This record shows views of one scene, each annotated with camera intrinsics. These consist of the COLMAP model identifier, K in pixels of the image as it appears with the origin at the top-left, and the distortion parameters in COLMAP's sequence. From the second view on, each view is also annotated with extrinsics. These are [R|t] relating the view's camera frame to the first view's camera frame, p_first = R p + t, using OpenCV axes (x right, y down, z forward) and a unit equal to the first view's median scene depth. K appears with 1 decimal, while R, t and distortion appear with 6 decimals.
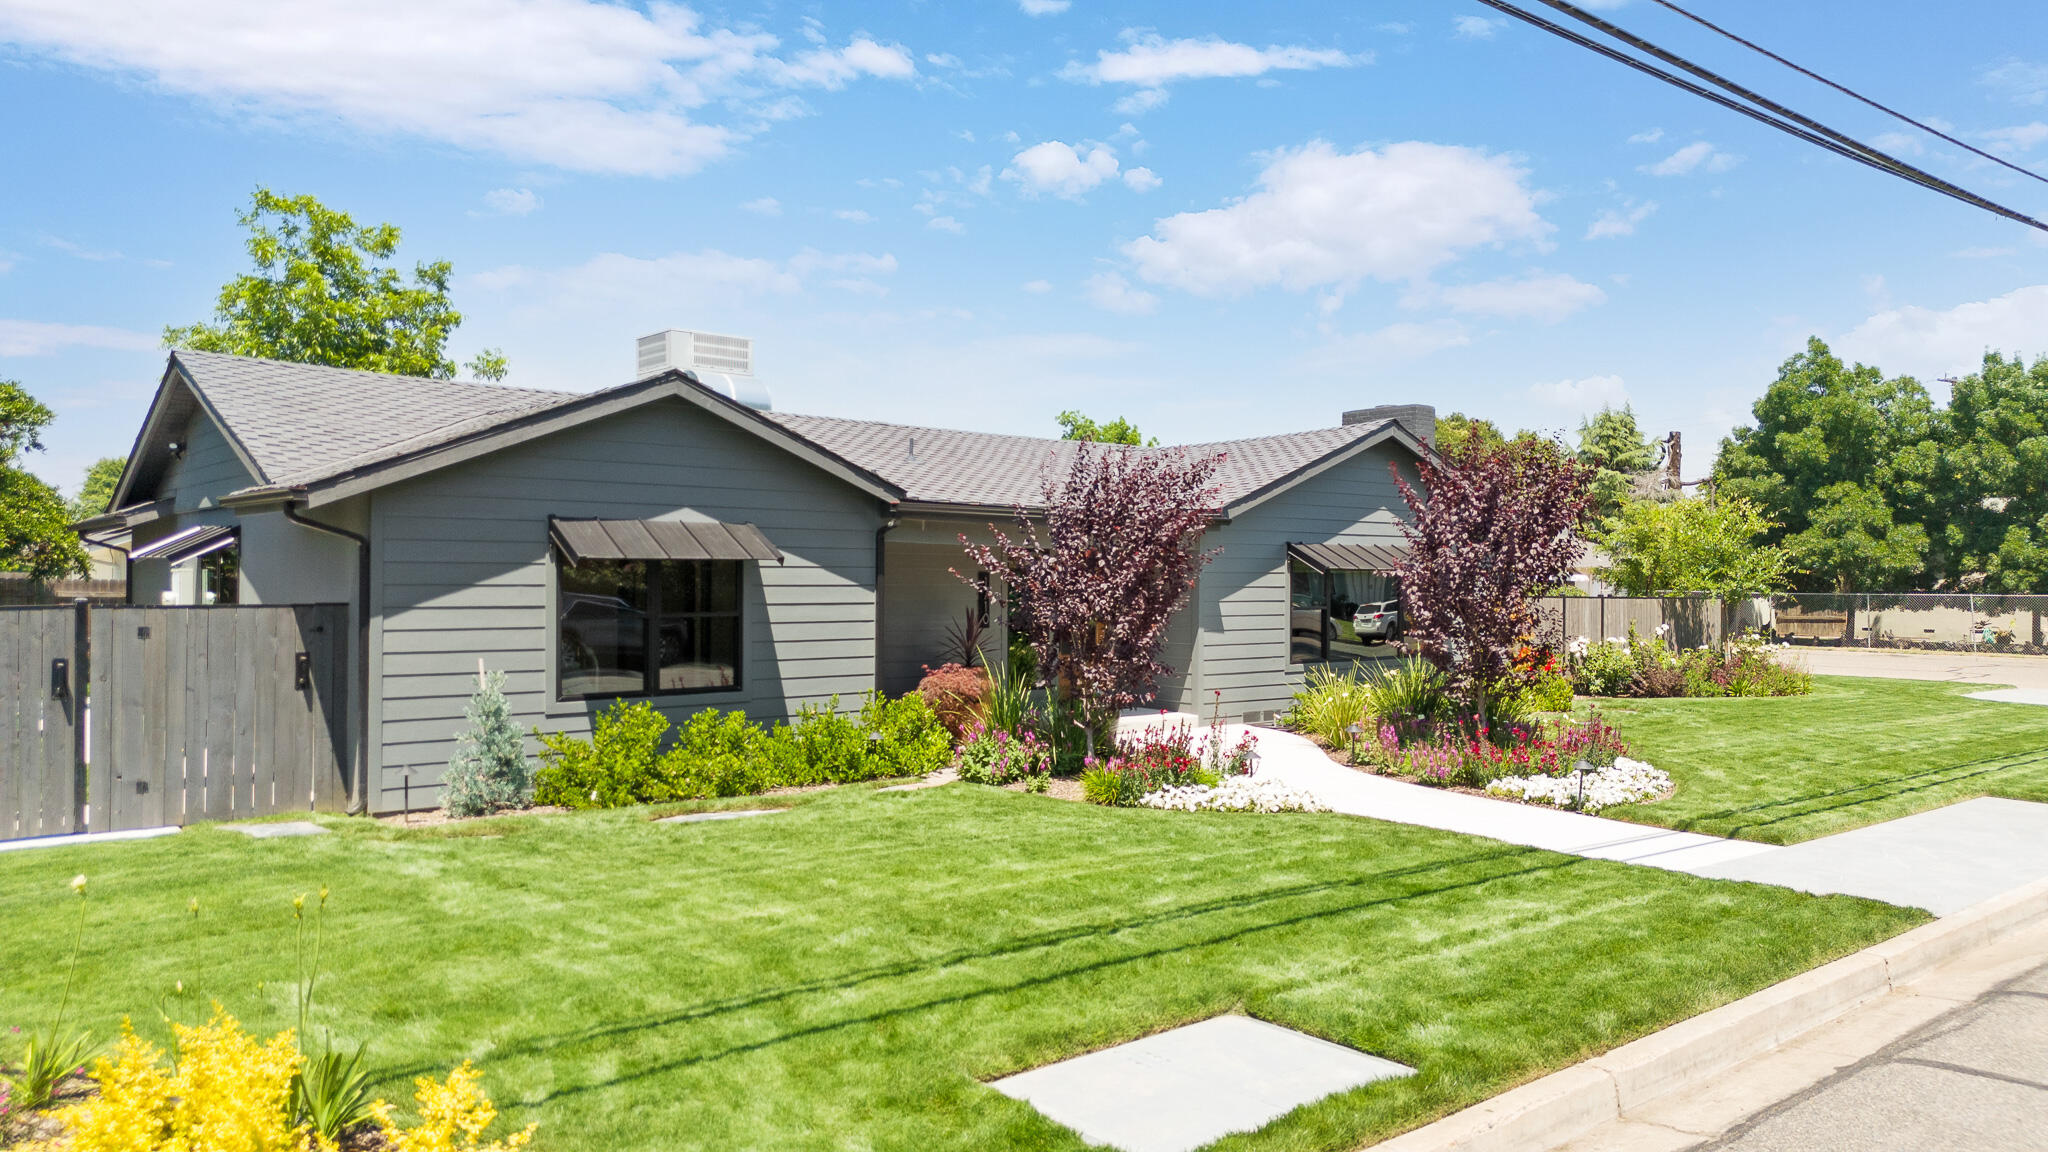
lens RADIAL K [[1422.5, 0, 1024.0], [0, 1422.5, 576.0], [0, 0, 1]] dist [0.037793, -0.035853]
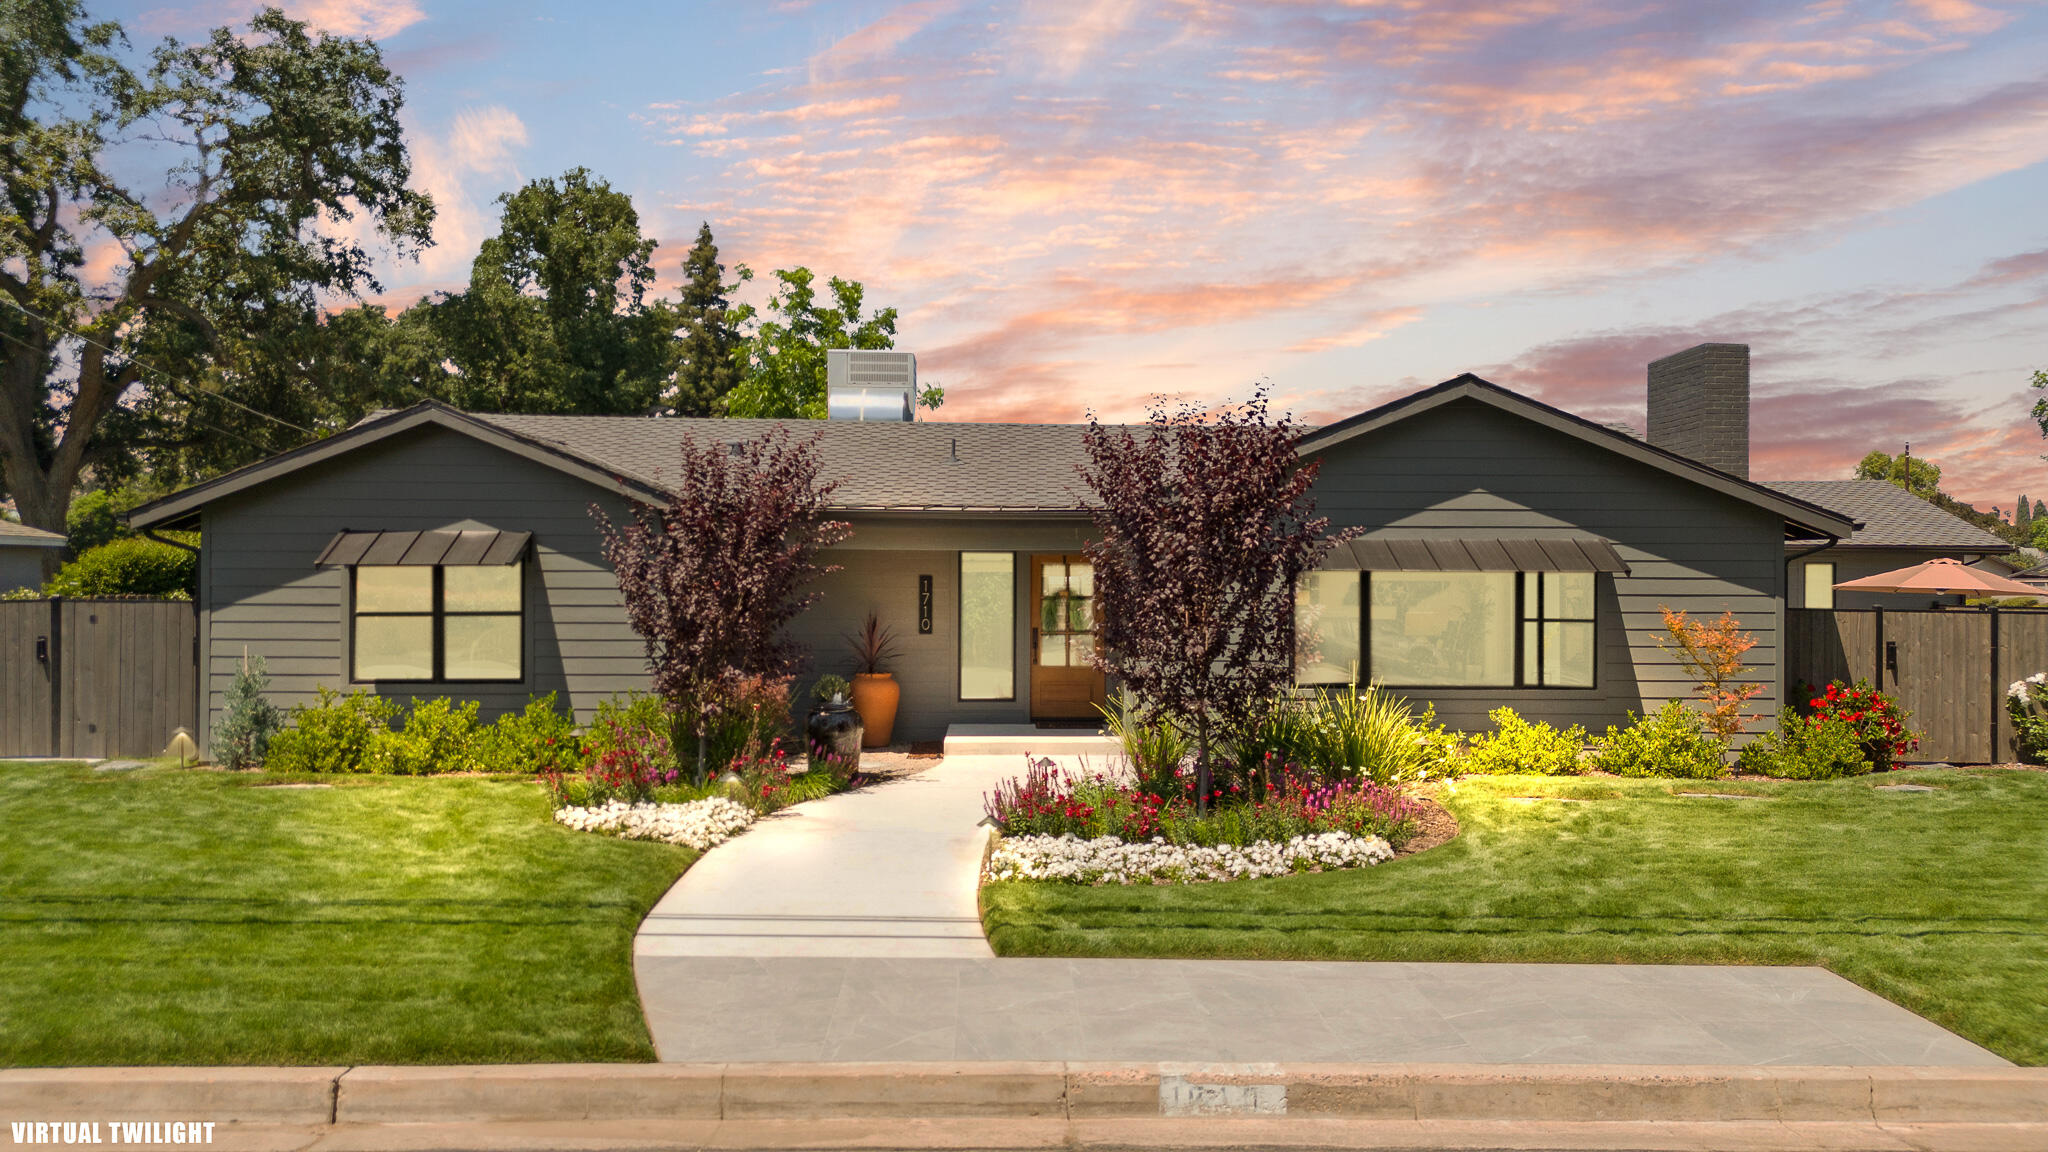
lens RADIAL K [[1422.5, 0, 1024.0], [0, 1422.5, 576.0], [0, 0, 1]] dist [0.037793, -0.035853]
pose [[0.770813, -0.003801, -0.637050, 0.621903], [-0.002336, 0.999959, -0.008792, 0.004722], [0.637057, 0.008265, 0.770772, 0.310379]]
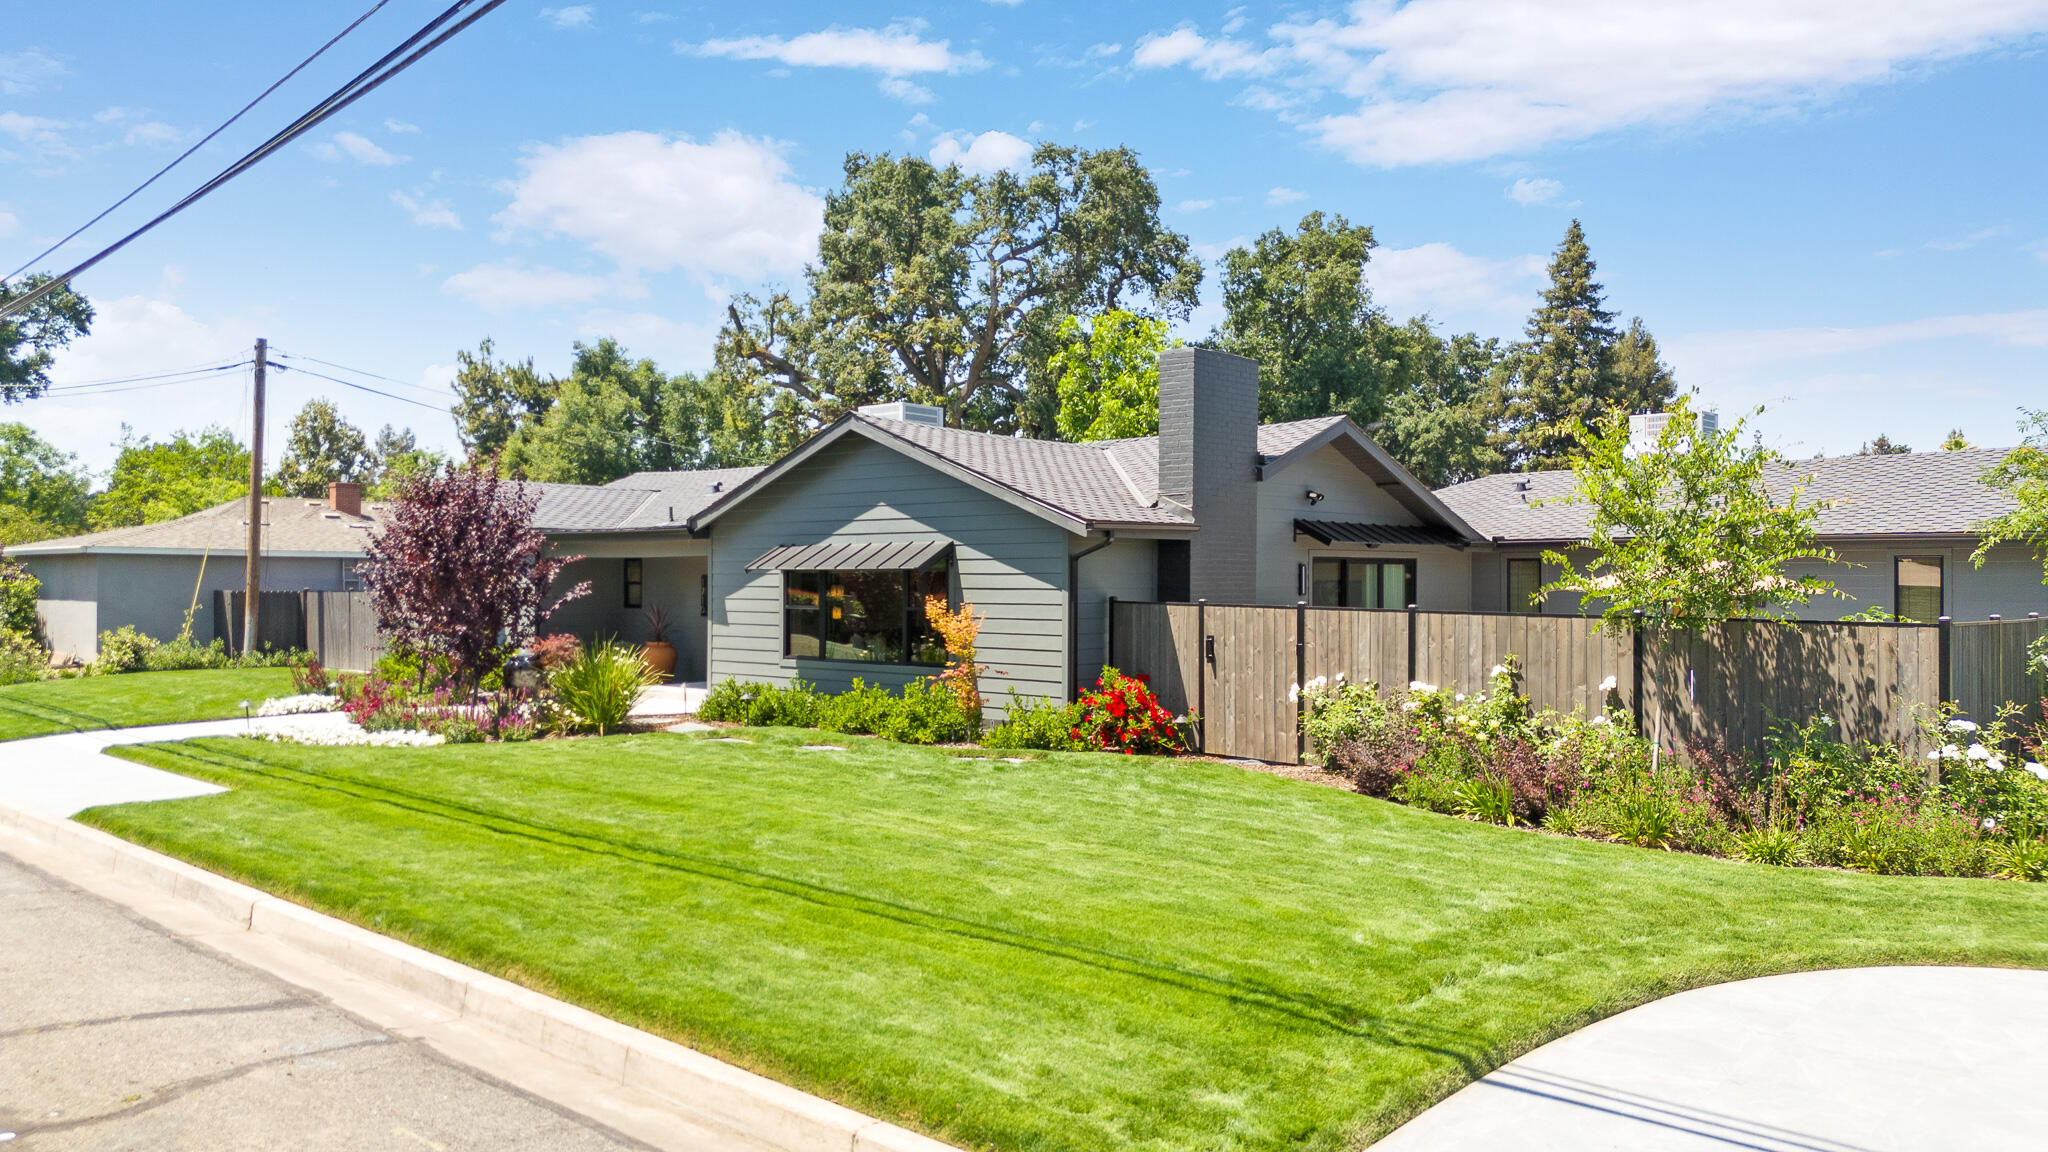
lens RADIAL K [[1422.5, 0, 1024.0], [0, 1422.5, 576.0], [0, 0, 1]] dist [0.037793, -0.035853]
pose [[0.094198, -0.009038, -0.995512, 1.352597], [-0.007199, 0.999926, -0.009759, 0.008481], [0.995527, 0.008086, 0.094126, 1.137937]]
